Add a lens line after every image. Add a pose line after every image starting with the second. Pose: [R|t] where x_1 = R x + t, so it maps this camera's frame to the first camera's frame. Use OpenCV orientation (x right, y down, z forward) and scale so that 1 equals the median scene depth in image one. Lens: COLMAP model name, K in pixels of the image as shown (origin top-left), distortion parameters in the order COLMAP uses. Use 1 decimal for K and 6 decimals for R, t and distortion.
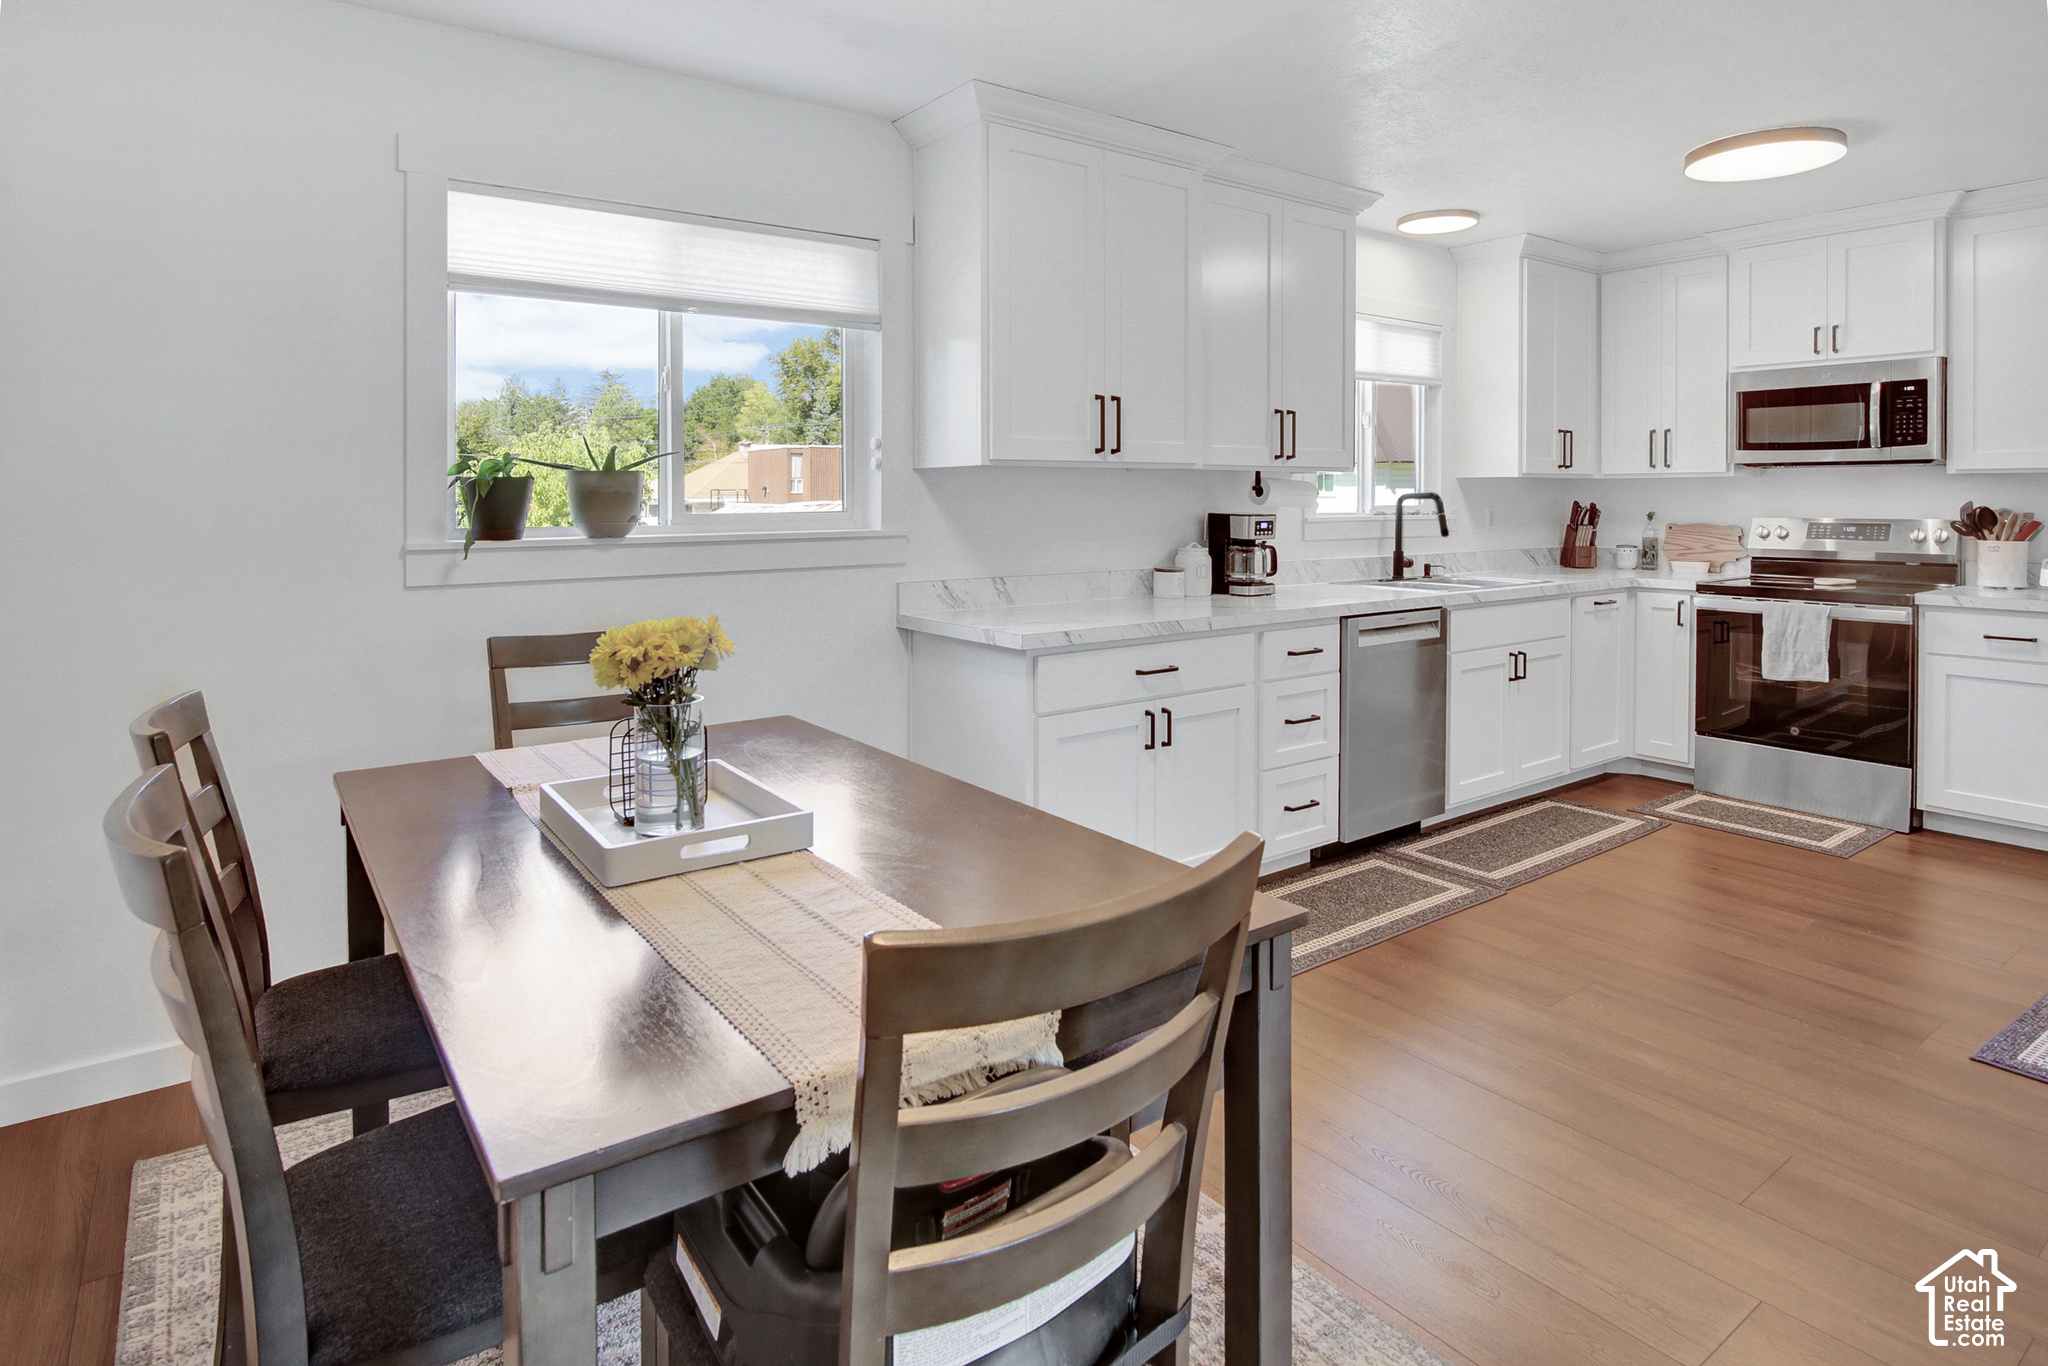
lens RADIAL K [[1118.9, 0, 1024.0], [0, 1118.9, 683.0], [0, 0, 1]] dist [-0.000516, -0.002598]
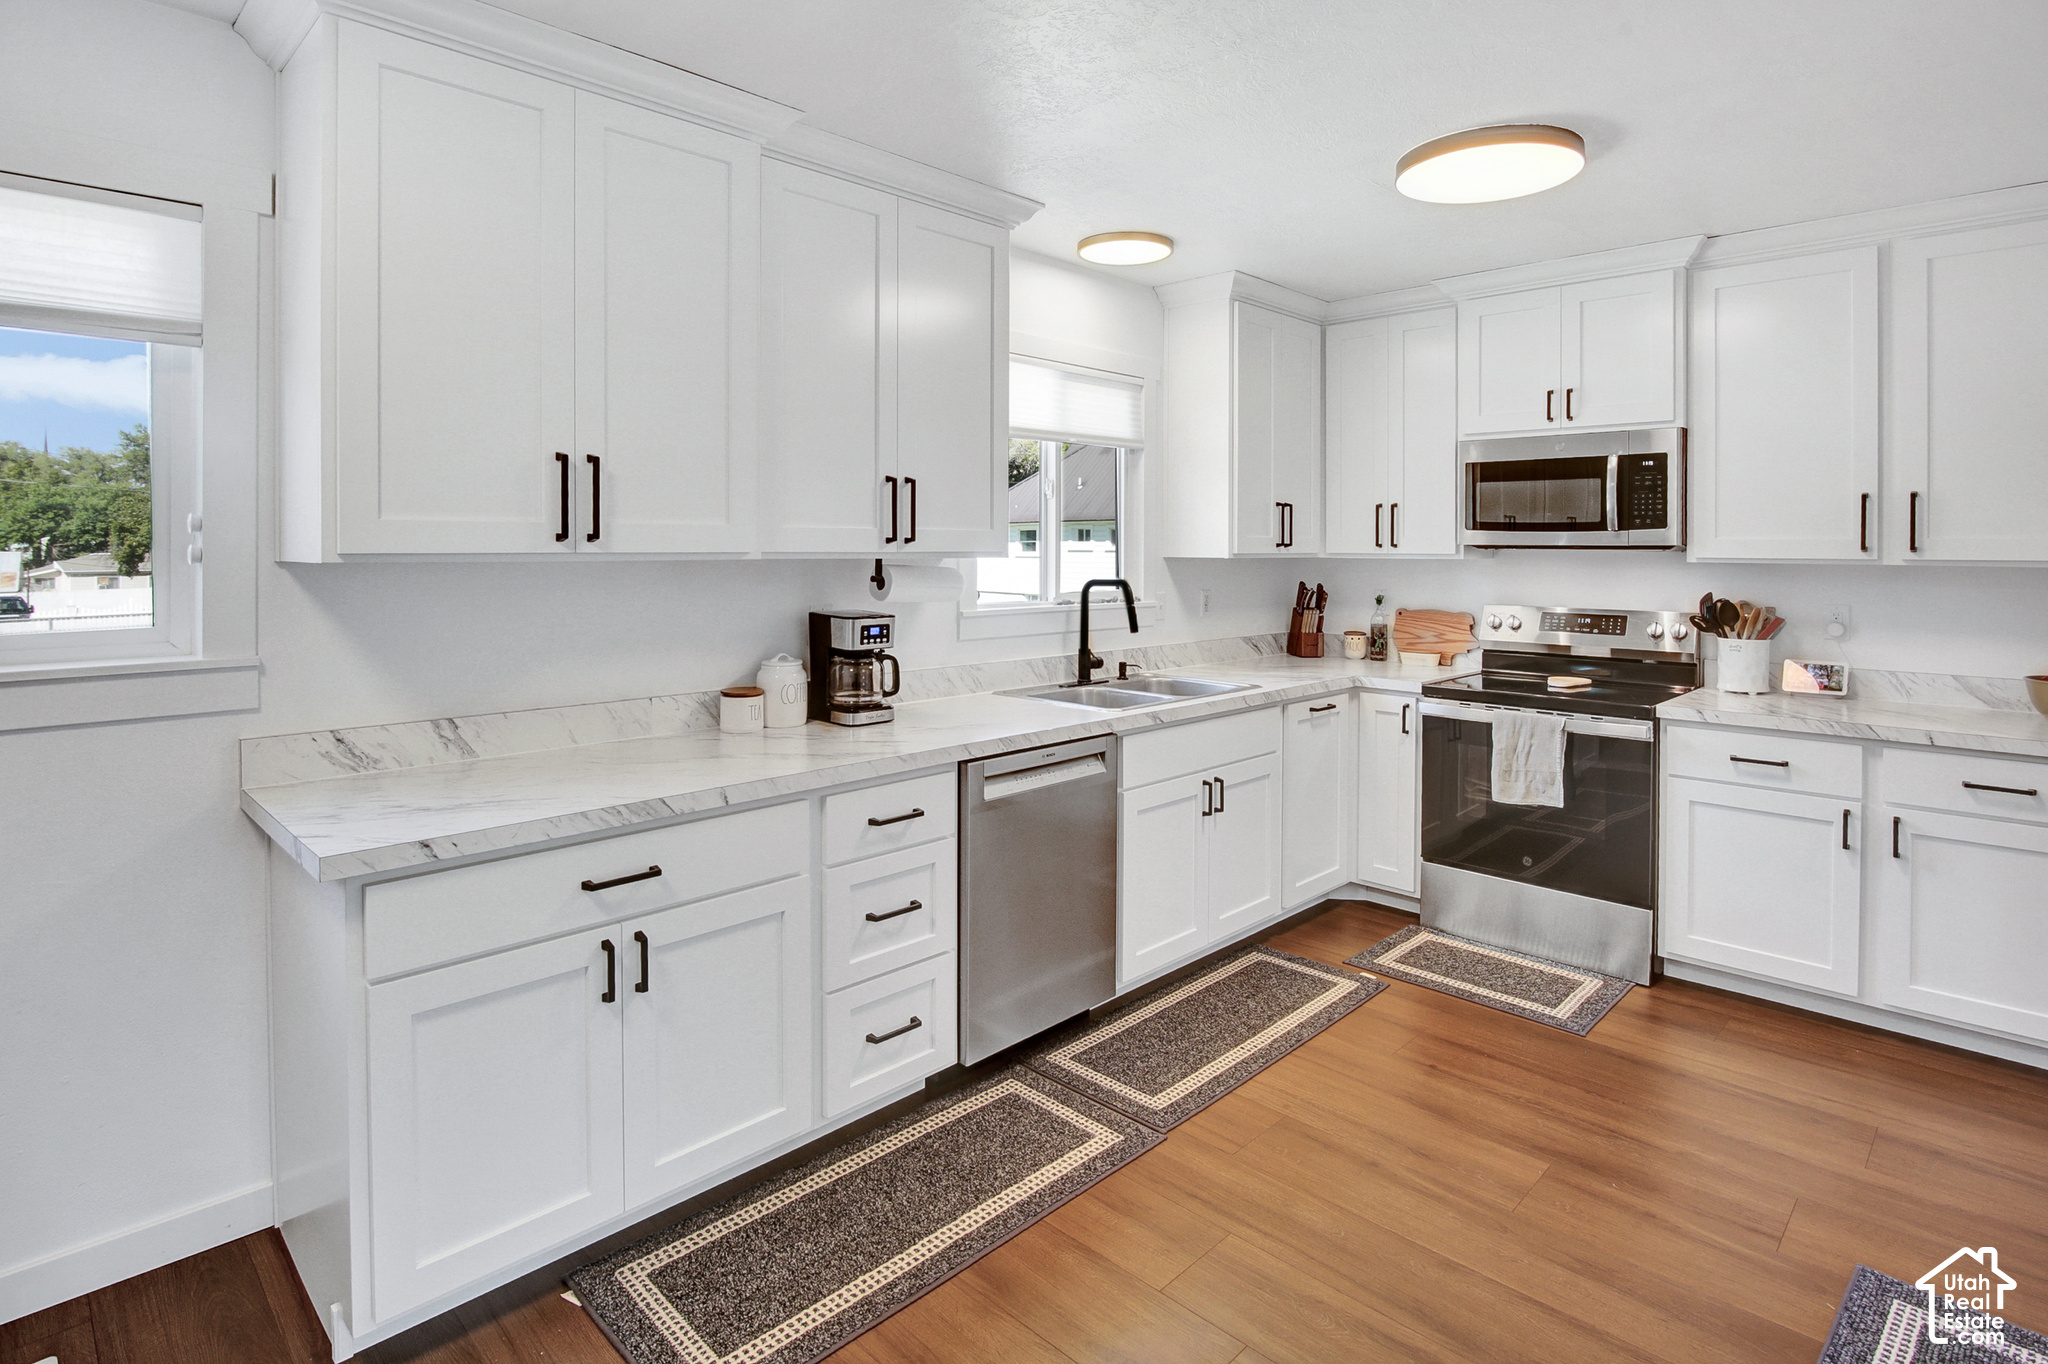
lens RADIAL K [[1038.3, 0, 1010.3], [0, 1038.3, 740.6], [0, 0, 1]] dist [-0.004723, -0.000034]
pose [[0.990716, -0.016965, 0.134888, 0.189539], [0.013970, 0.999635, 0.023119, -0.074034], [-0.135231, -0.021020, 0.990591, 0.265299]]
